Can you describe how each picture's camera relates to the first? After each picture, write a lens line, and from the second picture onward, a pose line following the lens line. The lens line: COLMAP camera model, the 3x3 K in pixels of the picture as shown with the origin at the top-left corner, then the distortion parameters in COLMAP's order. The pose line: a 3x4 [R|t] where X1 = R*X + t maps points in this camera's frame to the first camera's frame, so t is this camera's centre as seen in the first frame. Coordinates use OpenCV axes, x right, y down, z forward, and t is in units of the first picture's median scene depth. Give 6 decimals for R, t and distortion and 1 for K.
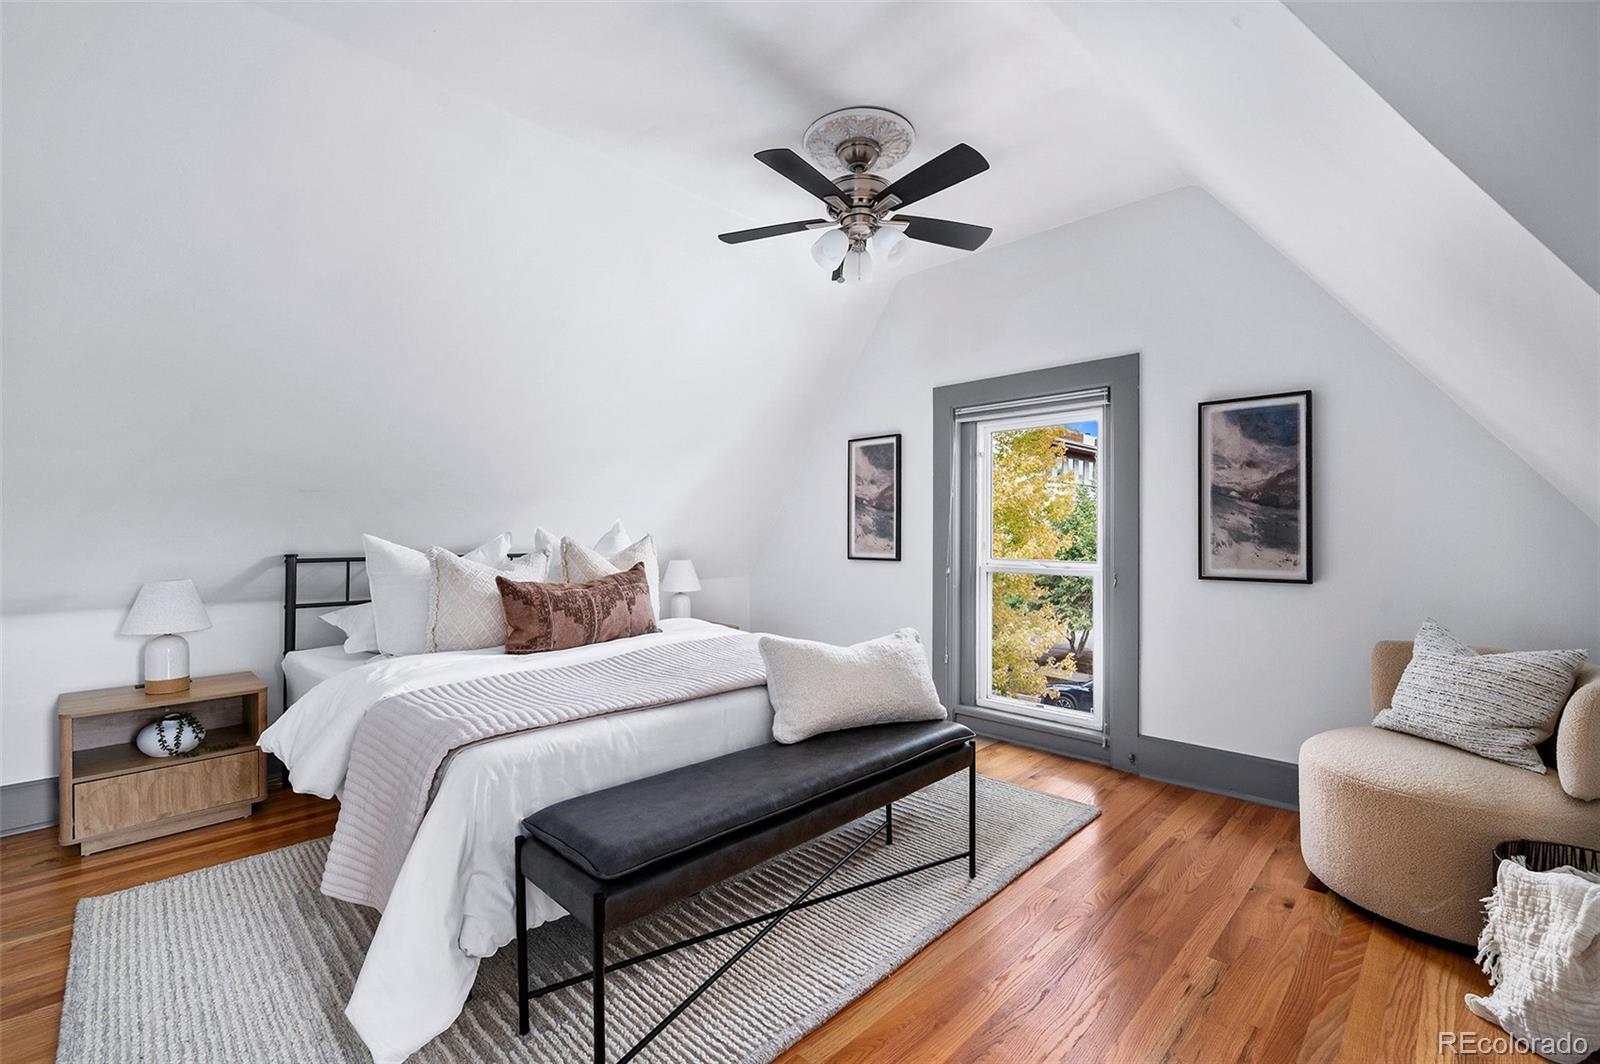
lens RADIAL K [[676.1, 0, 800.0], [0, 676.1, 532.0], [0, 0, 1]] dist [0.000047, -0.000001]
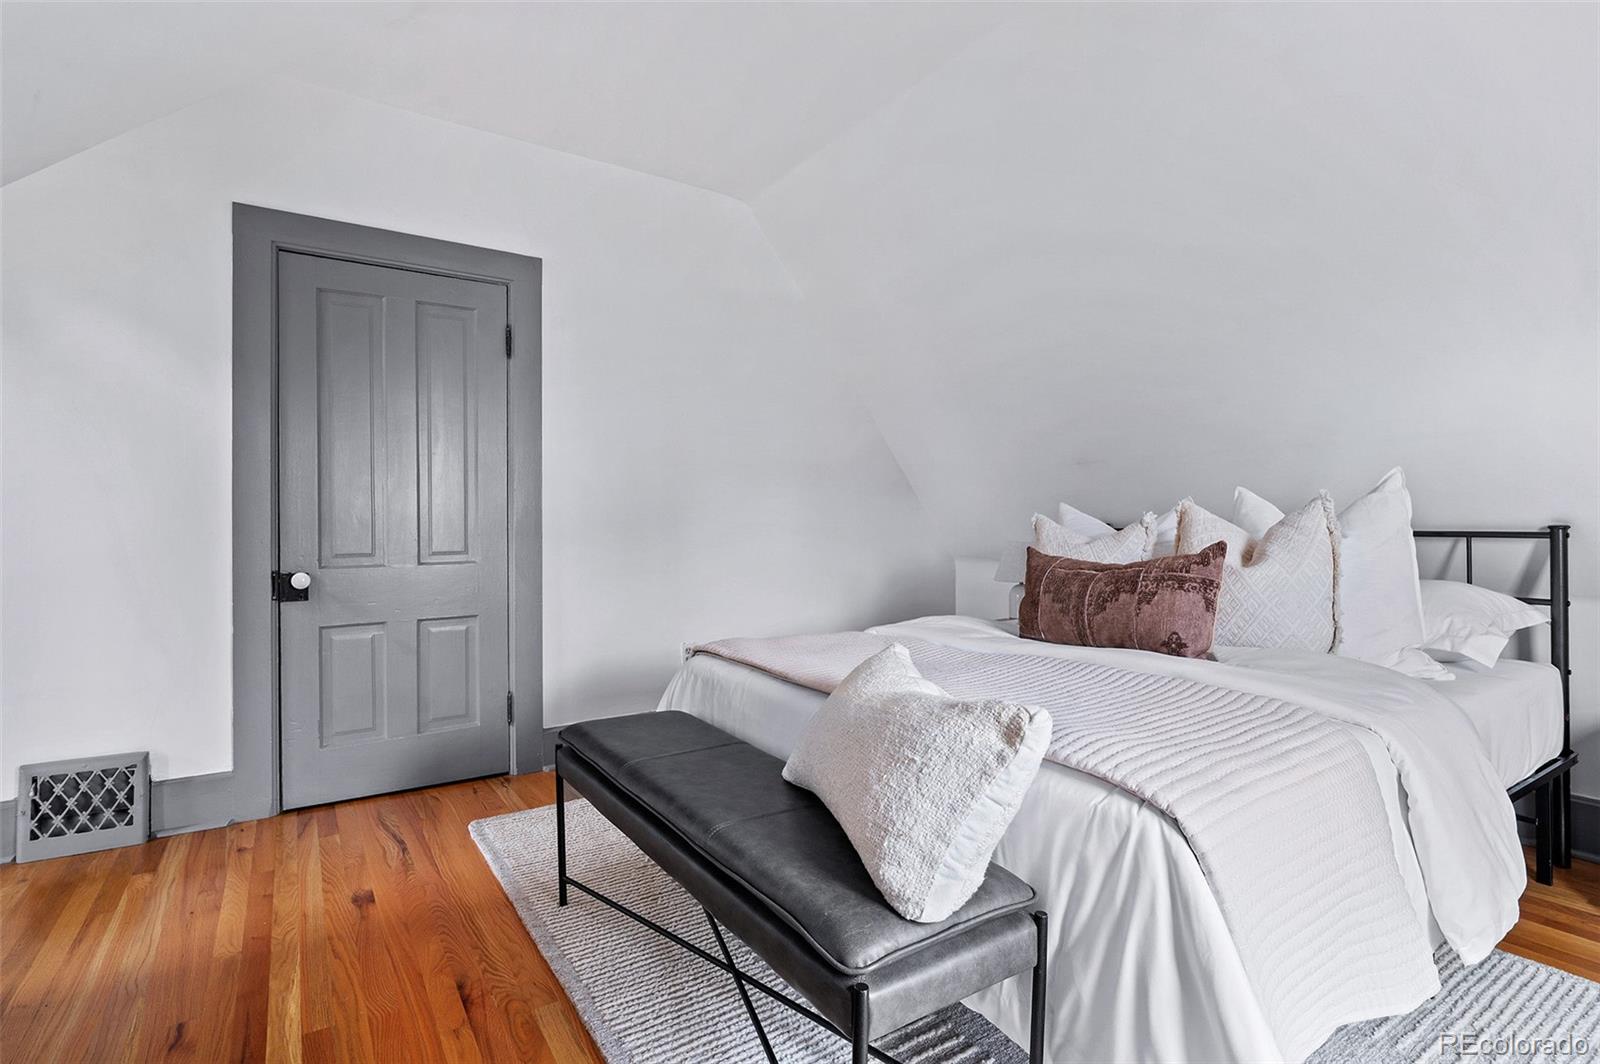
lens RADIAL K [[784.2, 0, 800.0], [0, 784.2, 532.0], [0, 0, 1]] dist [0.001815, 0.000218]
pose [[-0.206467, 0.013739, -0.978357, 0.584062], [0.020250, 0.999747, 0.009766, 0.026823], [0.978244, -0.017796, -0.206693, 0.869546]]
